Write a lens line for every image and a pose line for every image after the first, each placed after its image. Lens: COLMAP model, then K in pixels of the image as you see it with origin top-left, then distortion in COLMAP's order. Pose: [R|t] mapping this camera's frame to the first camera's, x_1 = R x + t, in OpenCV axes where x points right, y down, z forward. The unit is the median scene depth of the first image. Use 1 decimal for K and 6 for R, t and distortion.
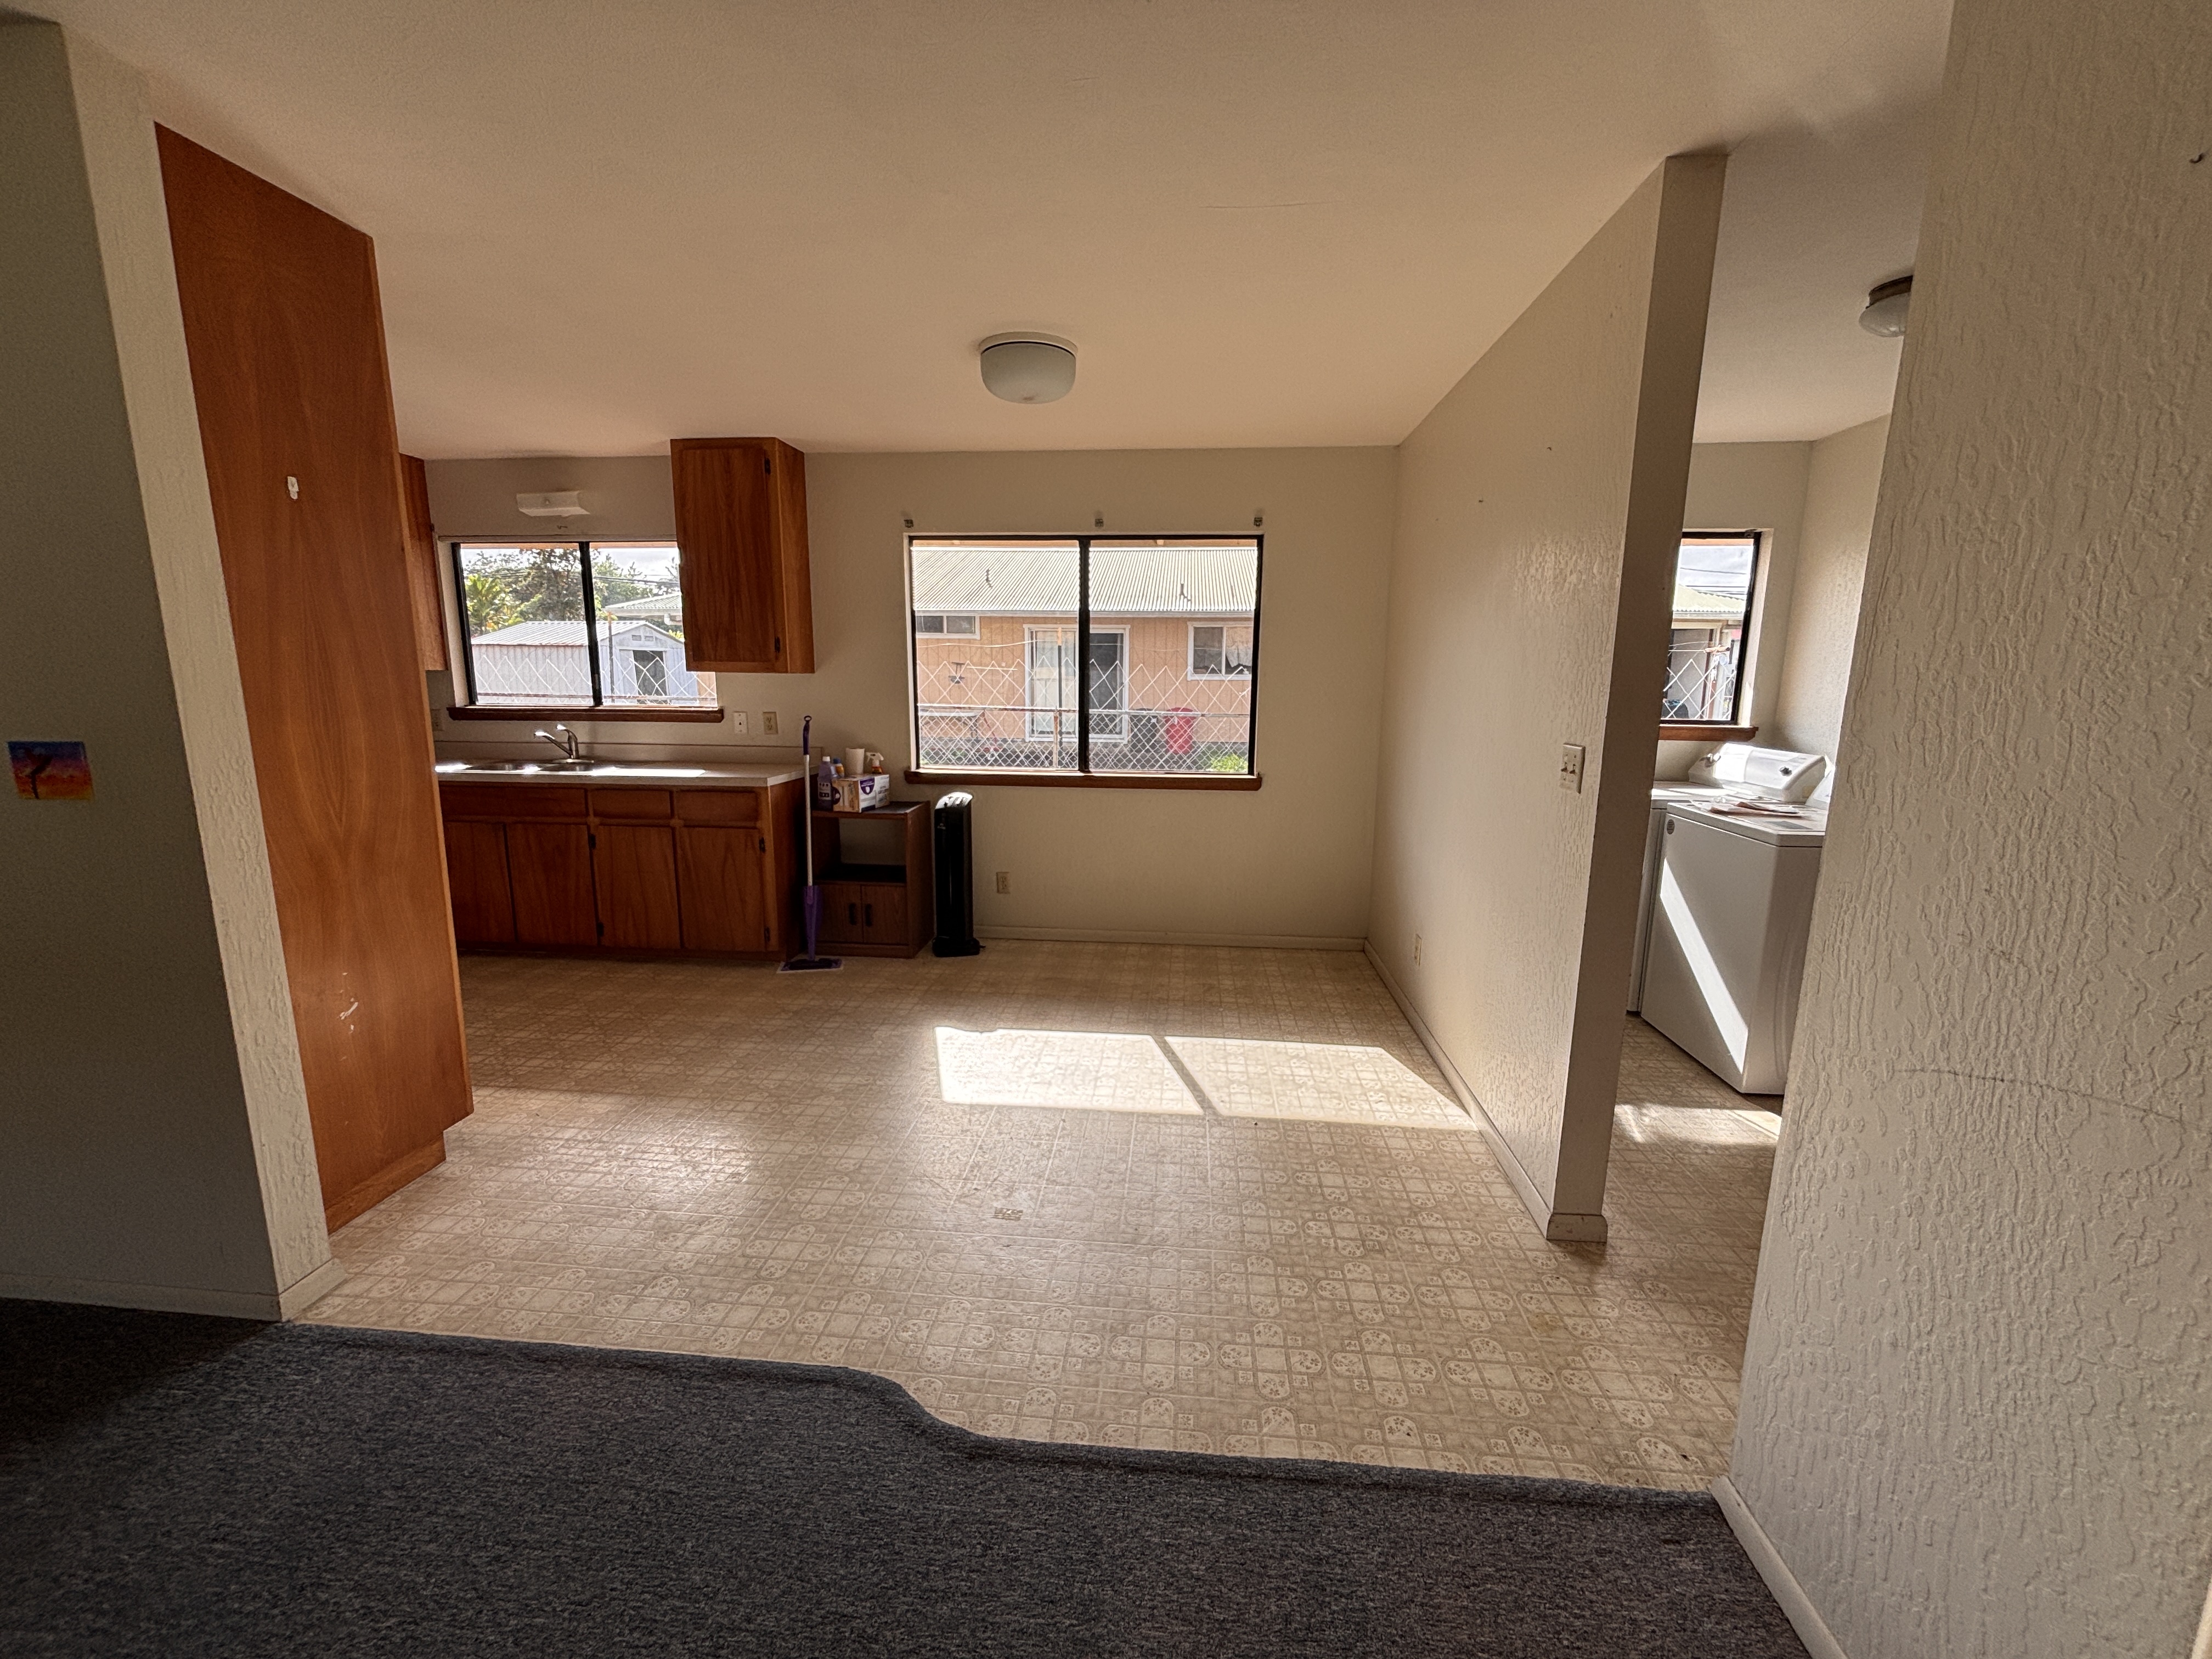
lens RADIAL K [[871.0, 0, 1098.0], [0, 871.0, 814.4], [0, 0, 1]] dist [0.022273, 0.000002]
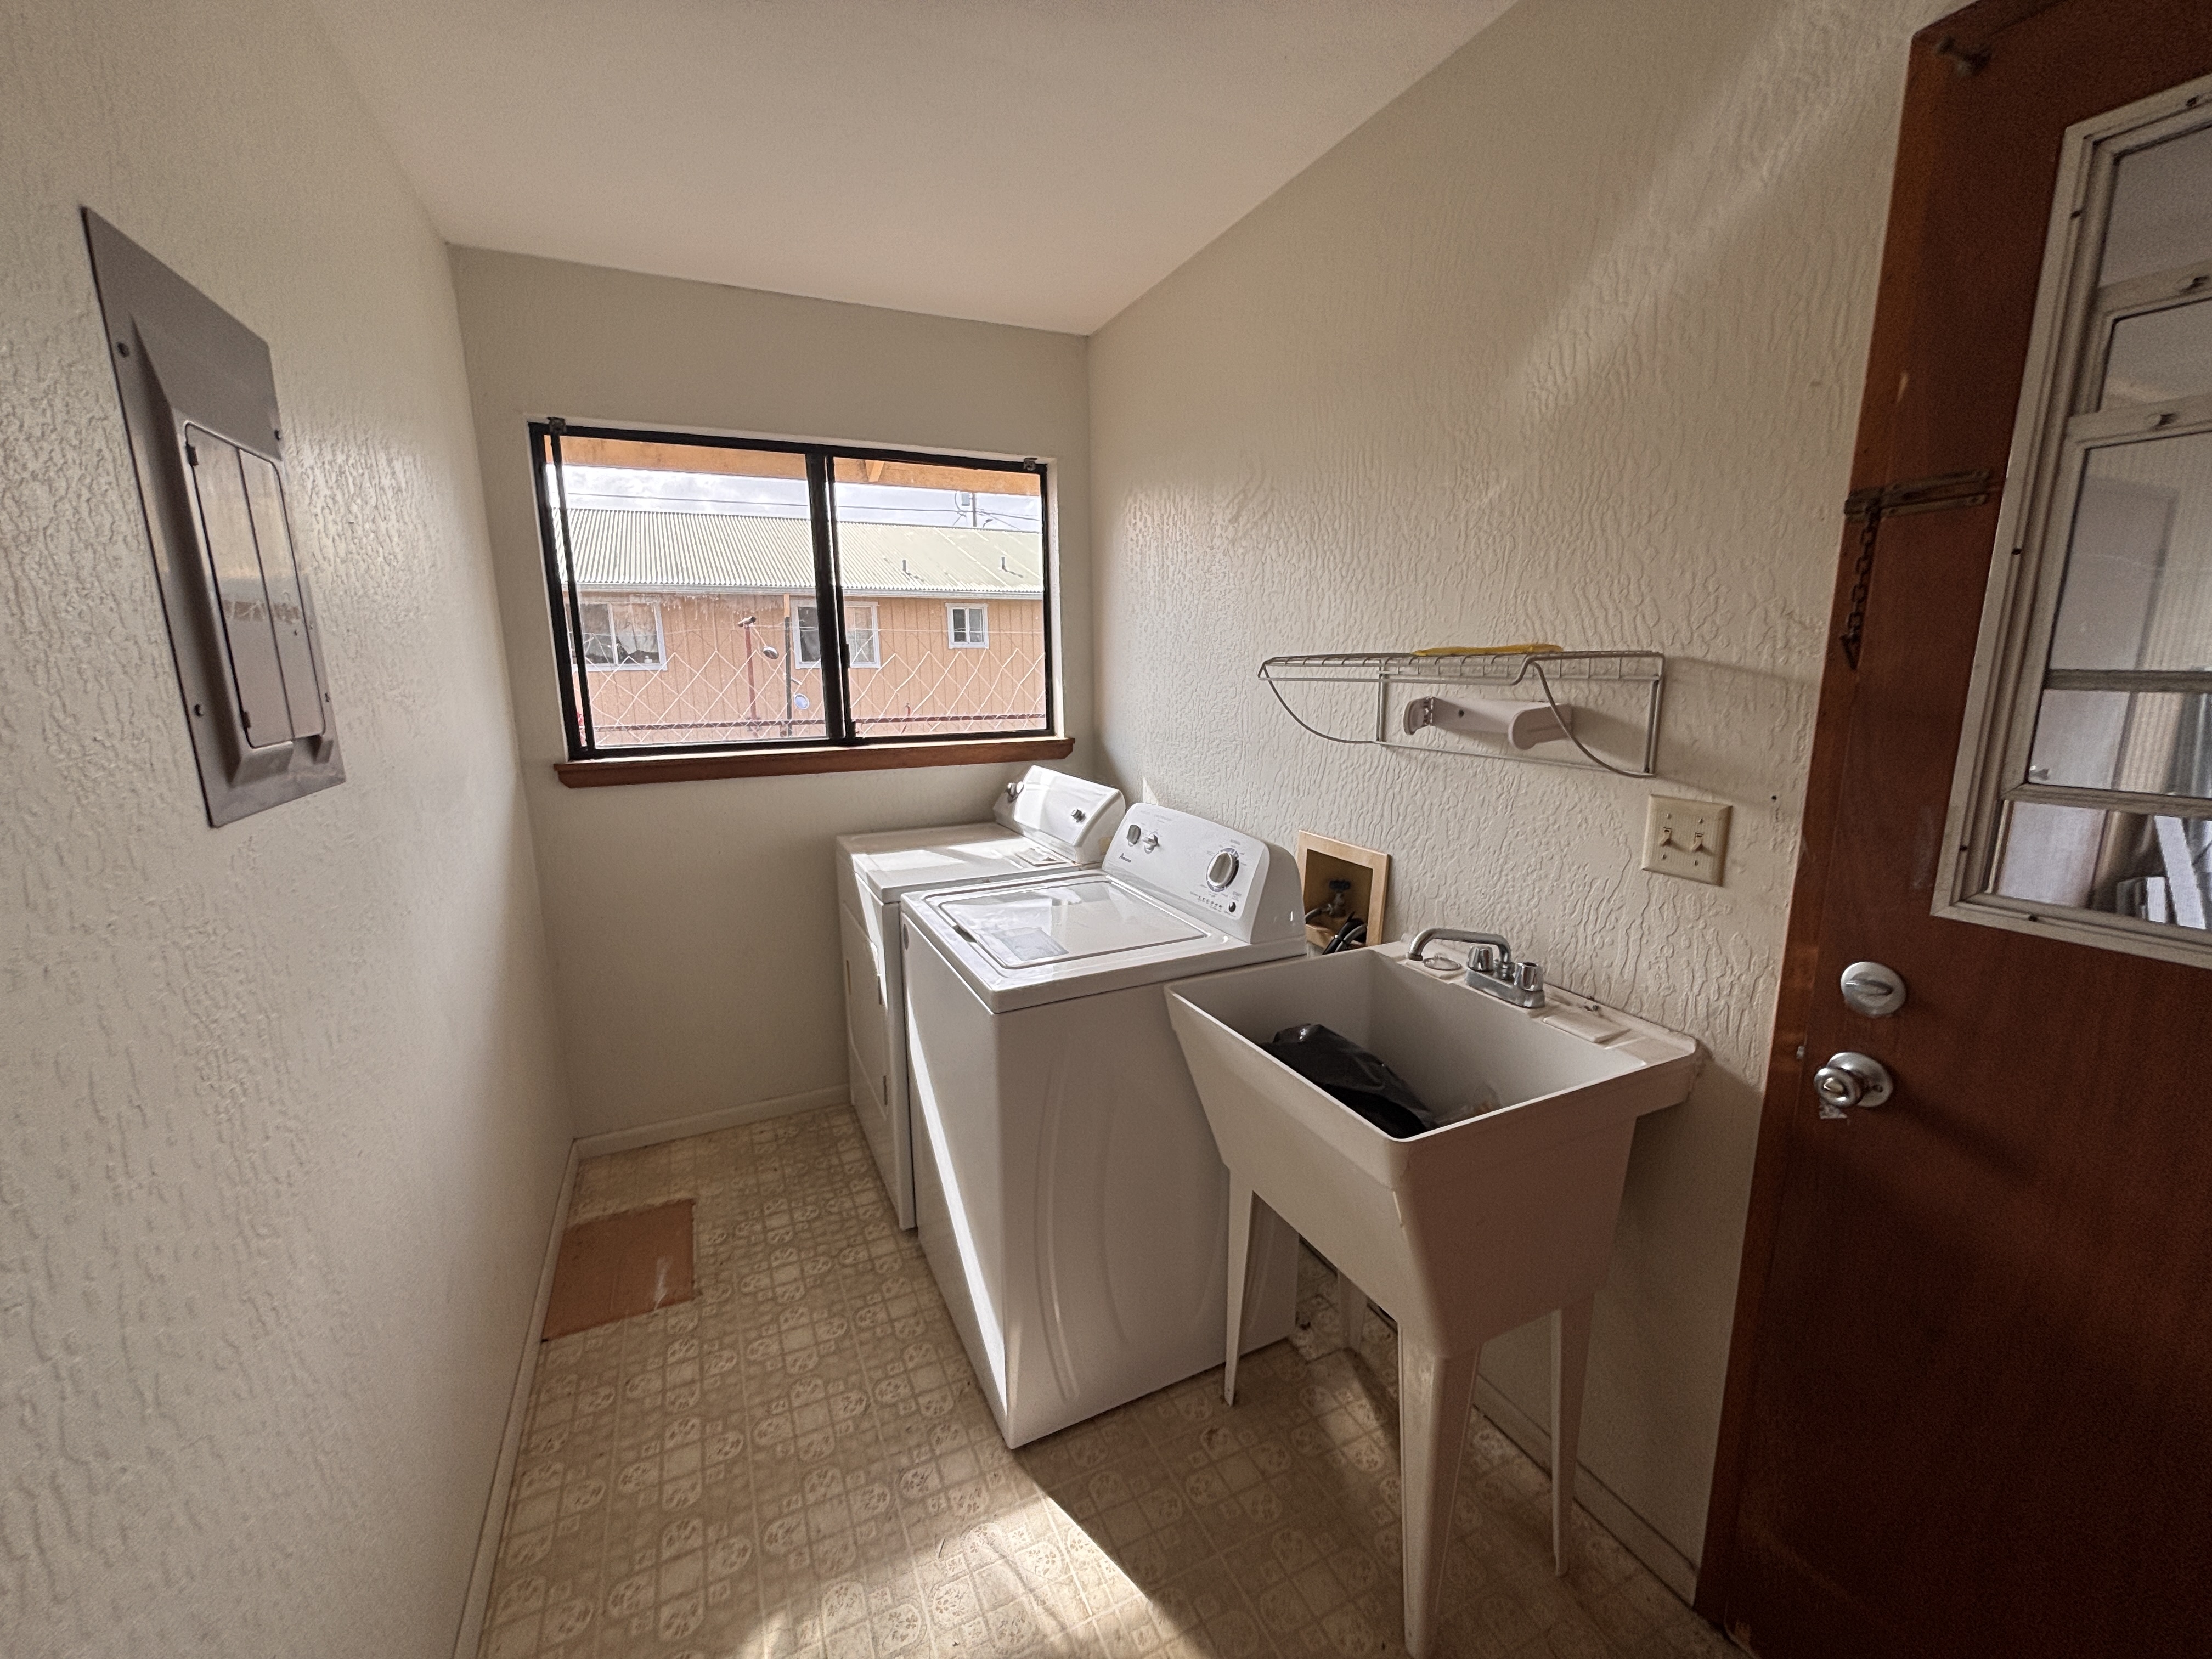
lens RADIAL K [[881.1, 0, 1103.8], [0, 881.1, 817.9], [0, 0, 1]] dist [0.001001, 0.000040]
pose [[0.856558, -0.104870, 0.505283, 0.408421], [0.095698, 0.994430, 0.044164, -0.065531], [-0.507100, 0.010525, 0.861823, 0.375019]]
